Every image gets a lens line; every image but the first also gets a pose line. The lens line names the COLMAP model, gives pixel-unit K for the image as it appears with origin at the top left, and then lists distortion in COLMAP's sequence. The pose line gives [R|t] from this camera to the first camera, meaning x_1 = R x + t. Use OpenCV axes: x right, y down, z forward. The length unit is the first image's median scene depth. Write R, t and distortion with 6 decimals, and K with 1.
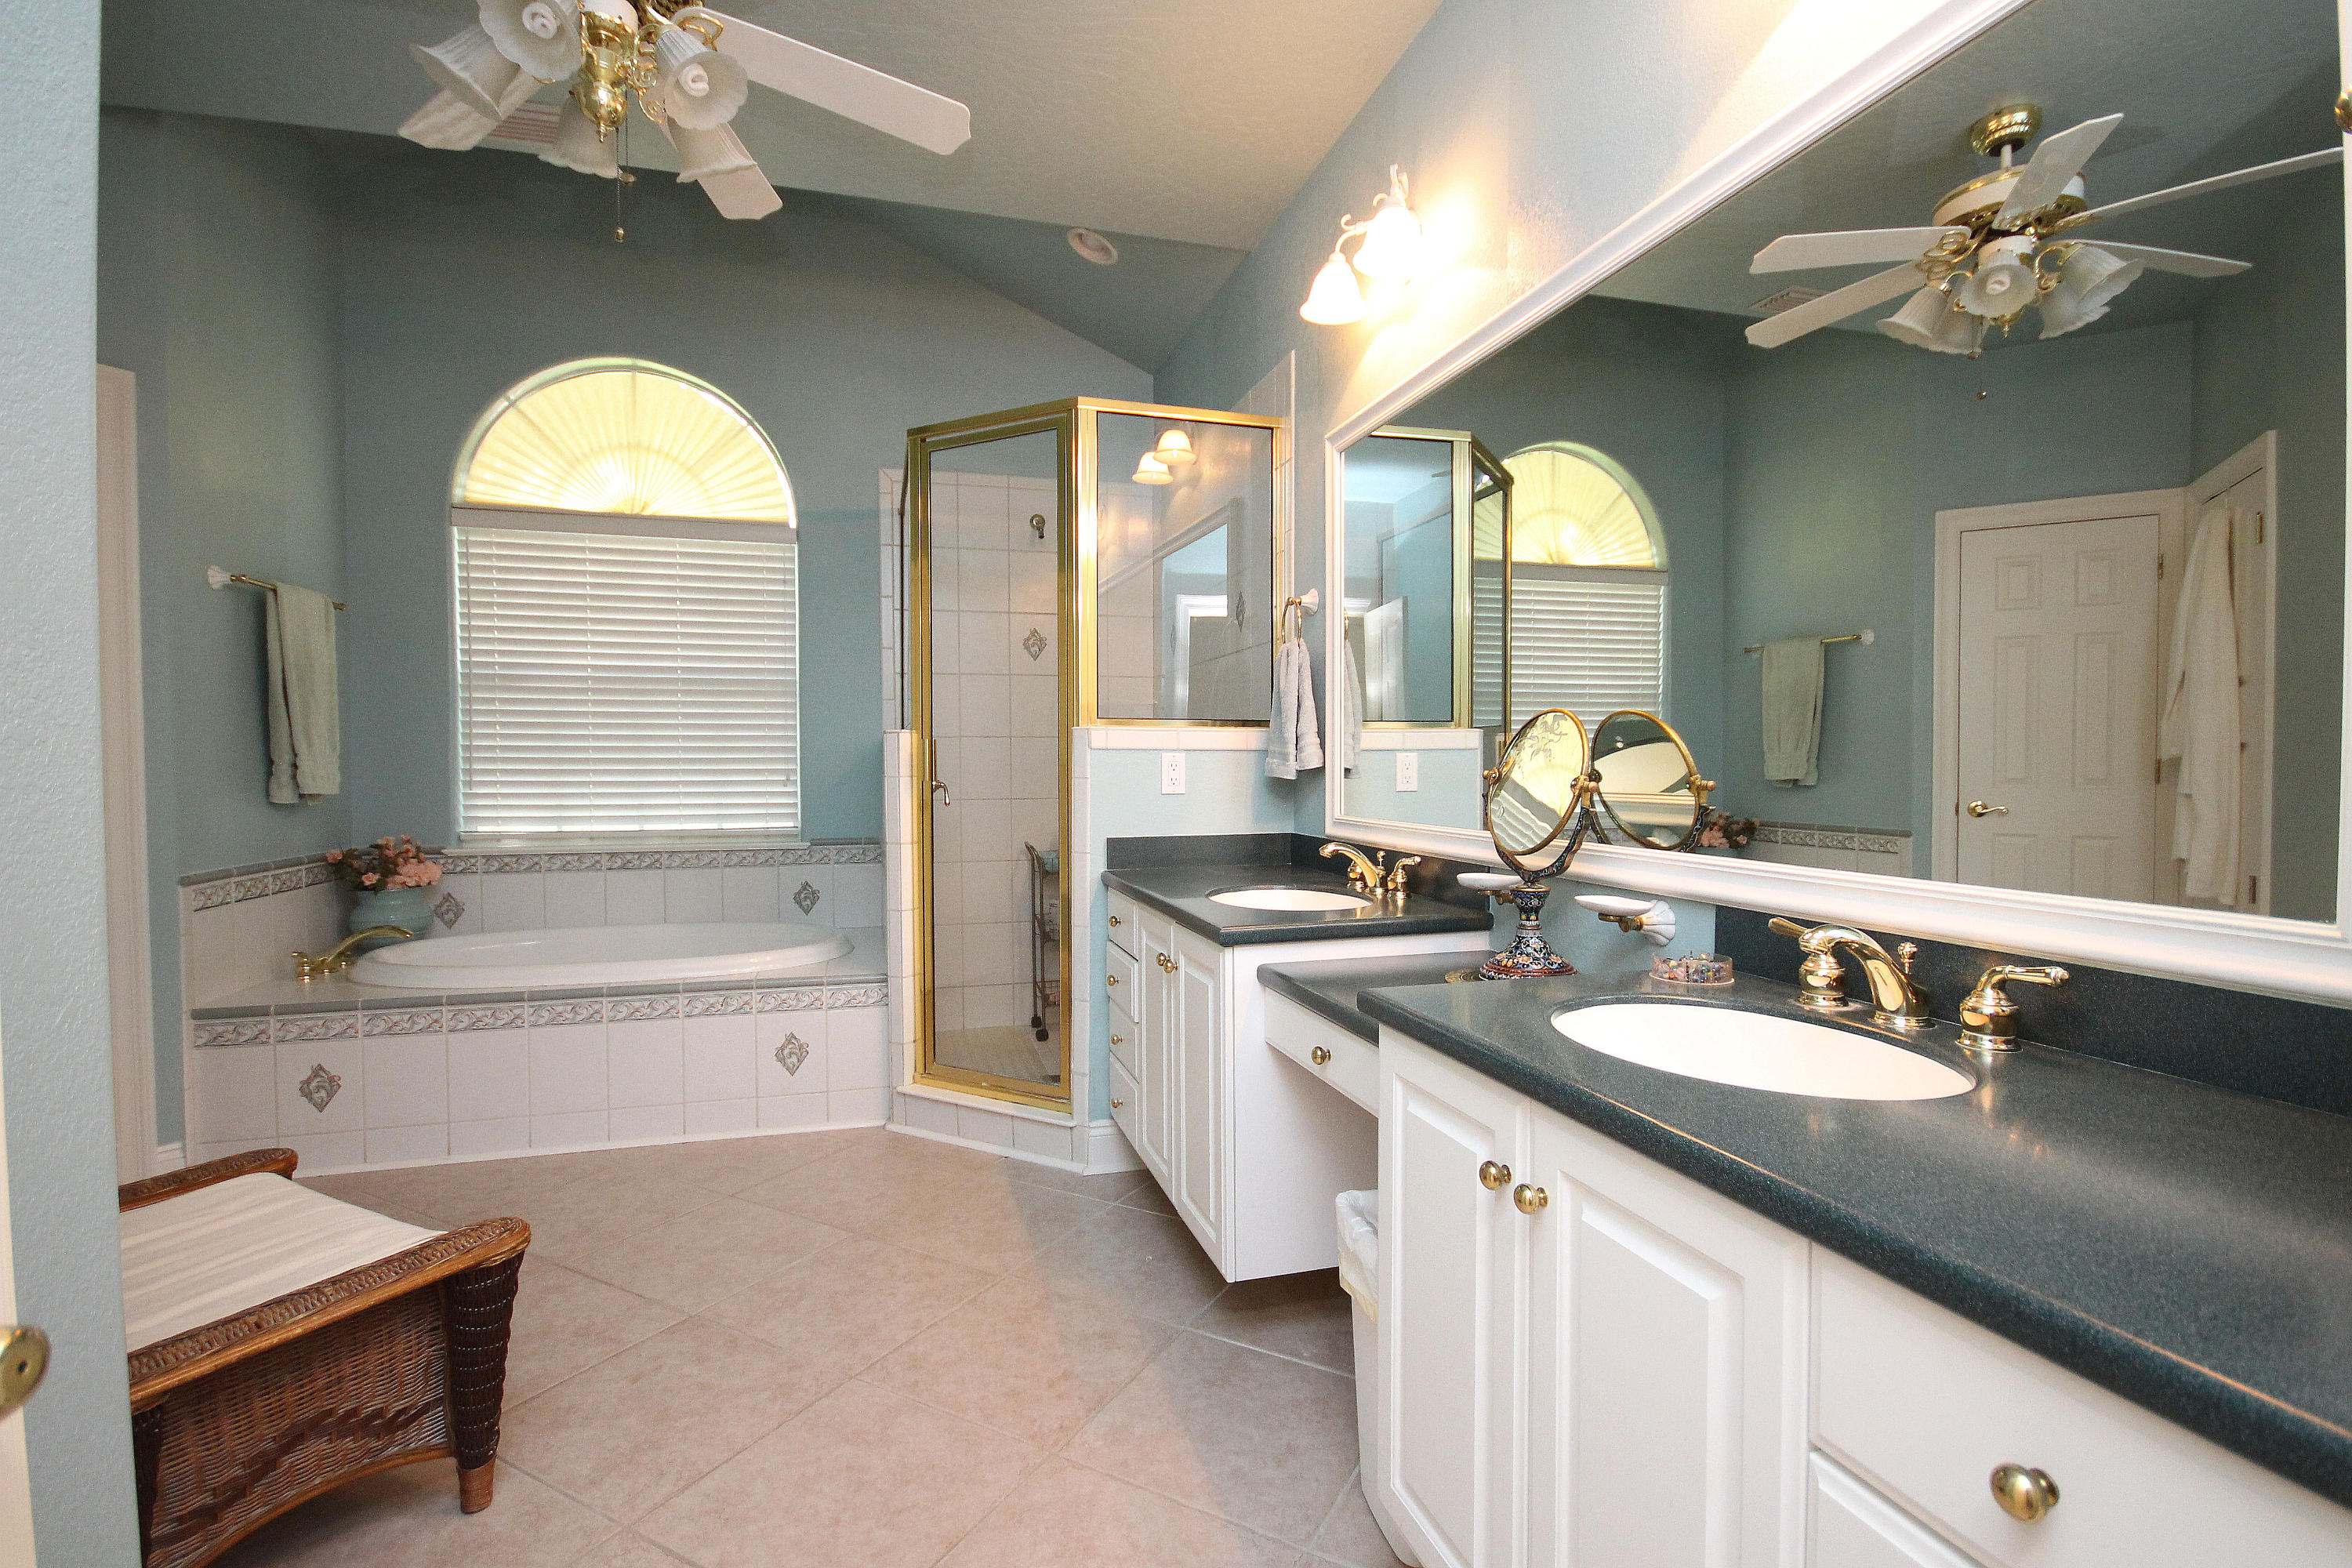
lens RADIAL K [[1081.7, 0, 1180.0], [0, 1081.7, 798.3], [0, 0, 1]] dist [0.005338, -0.009365]
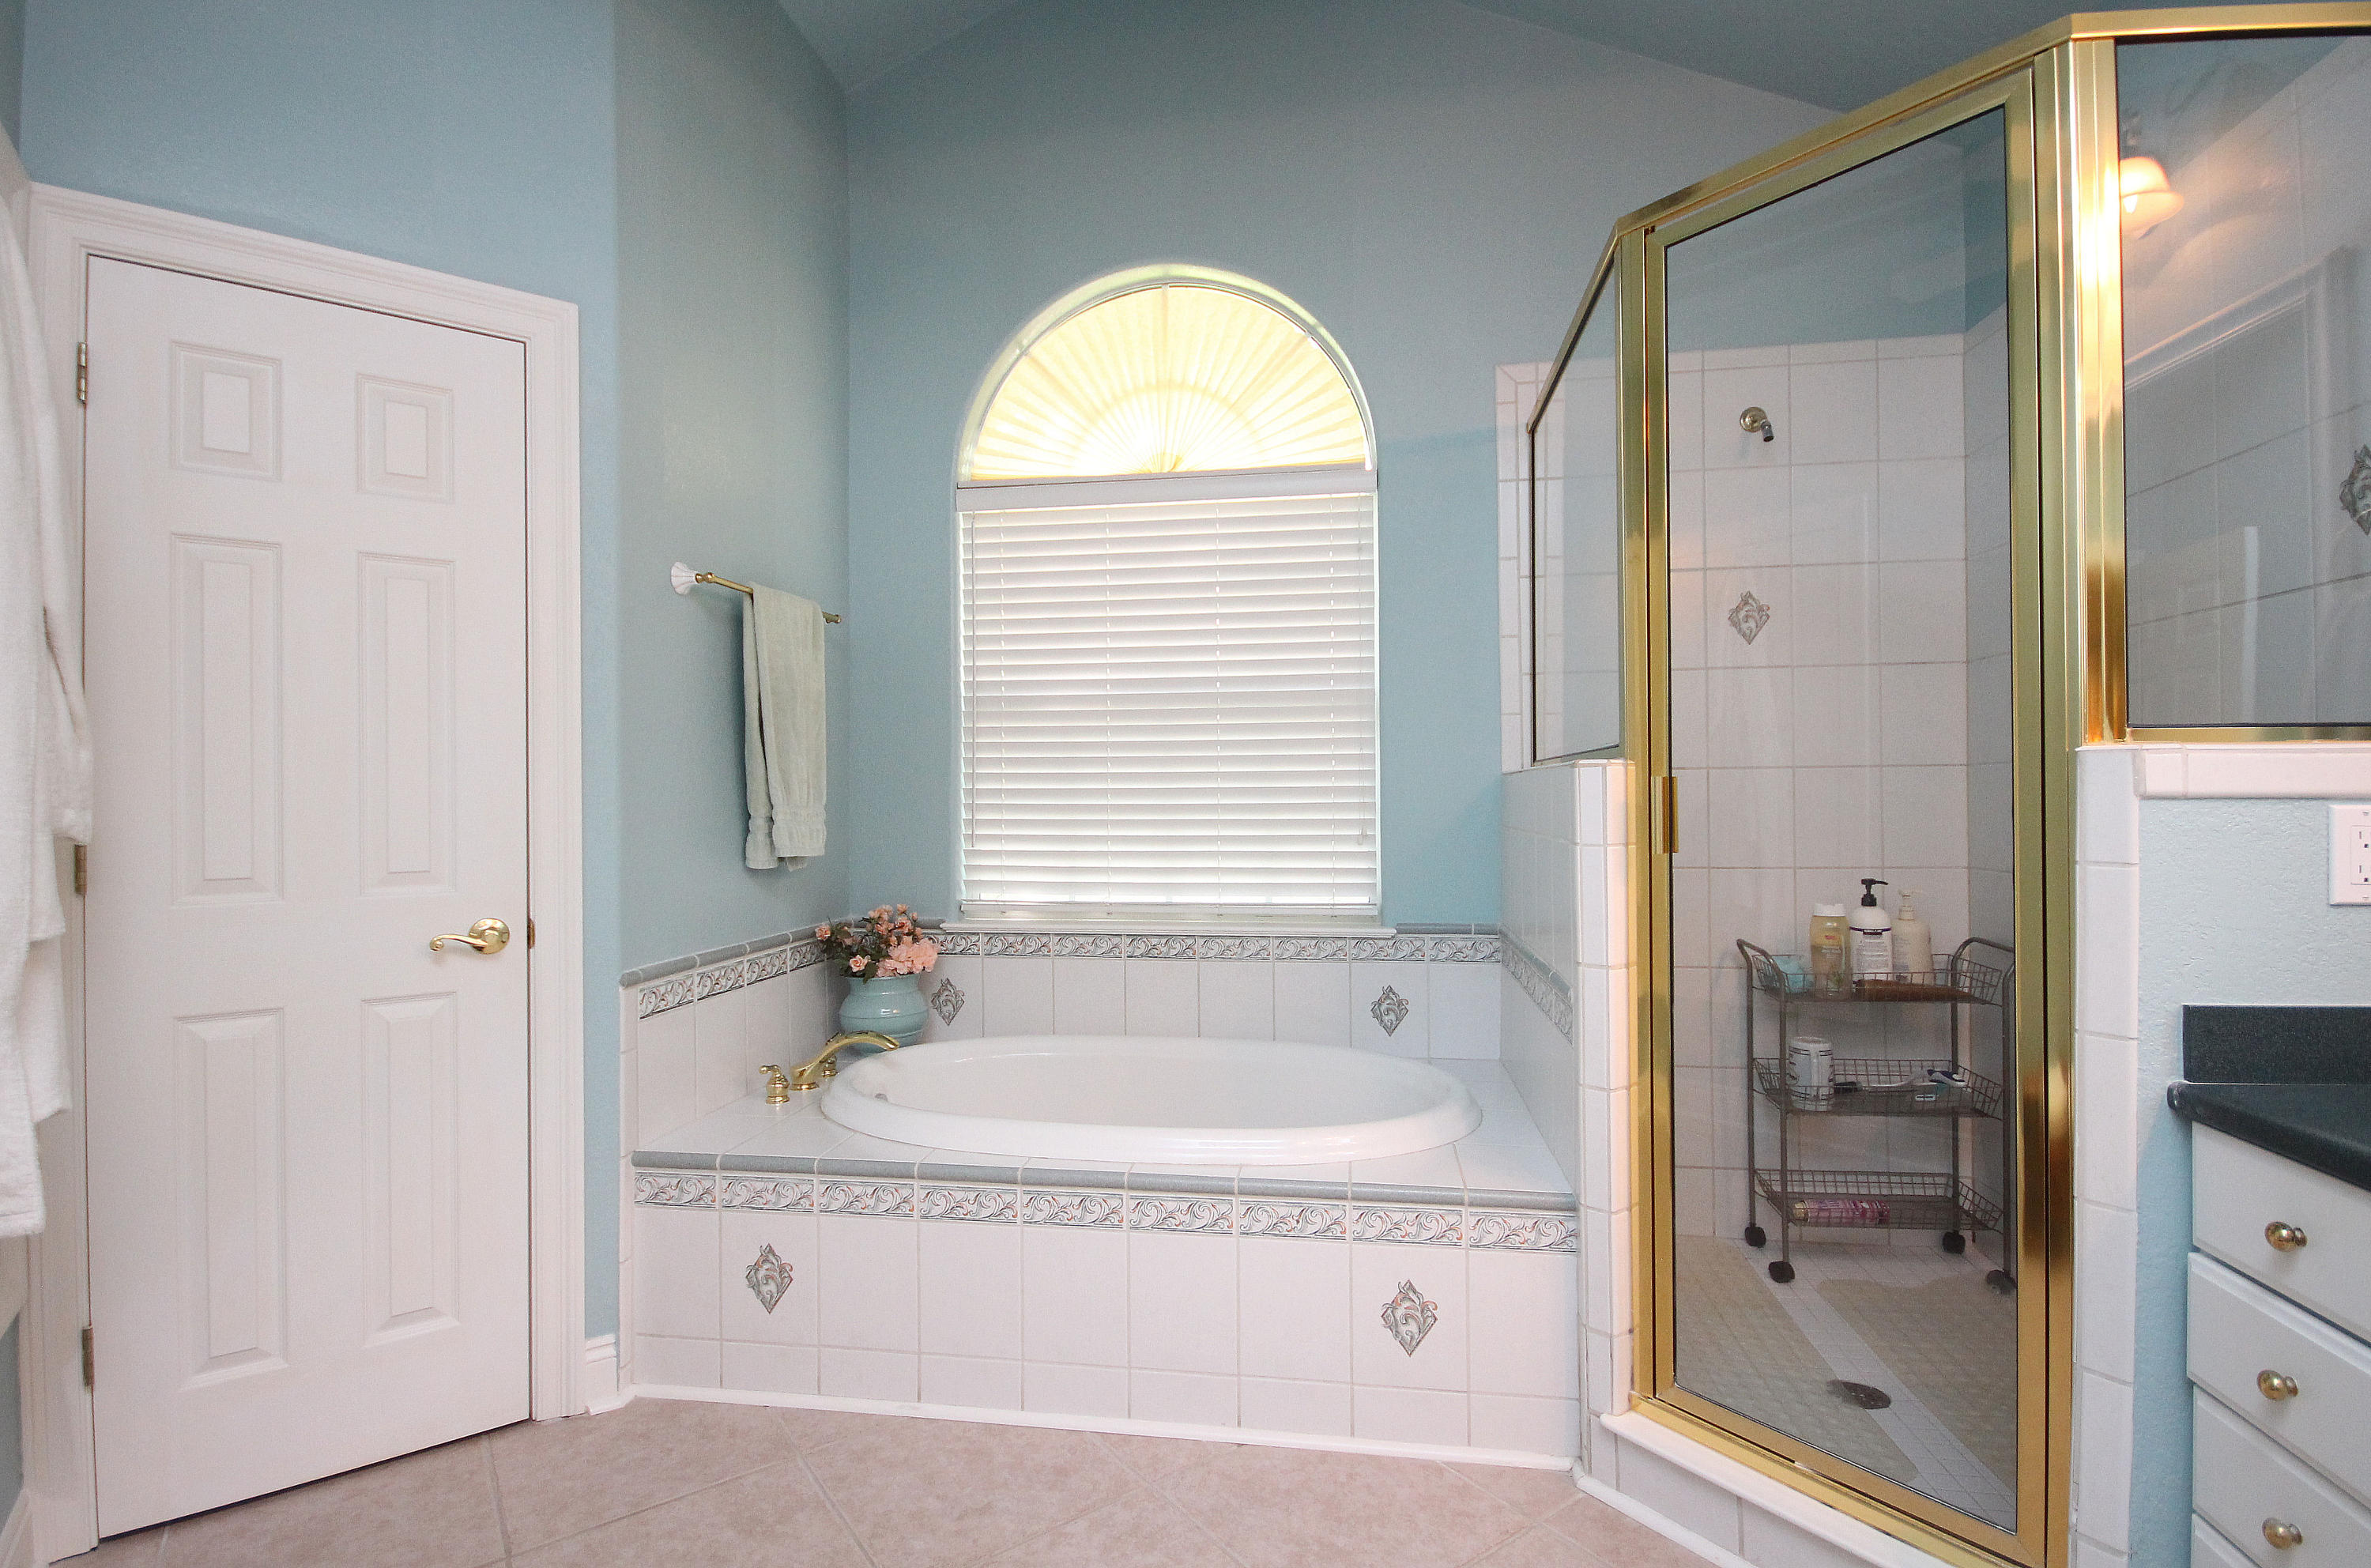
lens RADIAL K [[1139.2, 0, 1183.4], [0, 1139.2, 790.5], [0, 0, 1]] dist [0.003552, 0.000850]
pose [[0.907661, -0.008053, -0.419626, -0.188932], [-0.006460, 0.999429, -0.033153, -0.023811], [0.419653, 0.032803, 0.907092, 0.345965]]
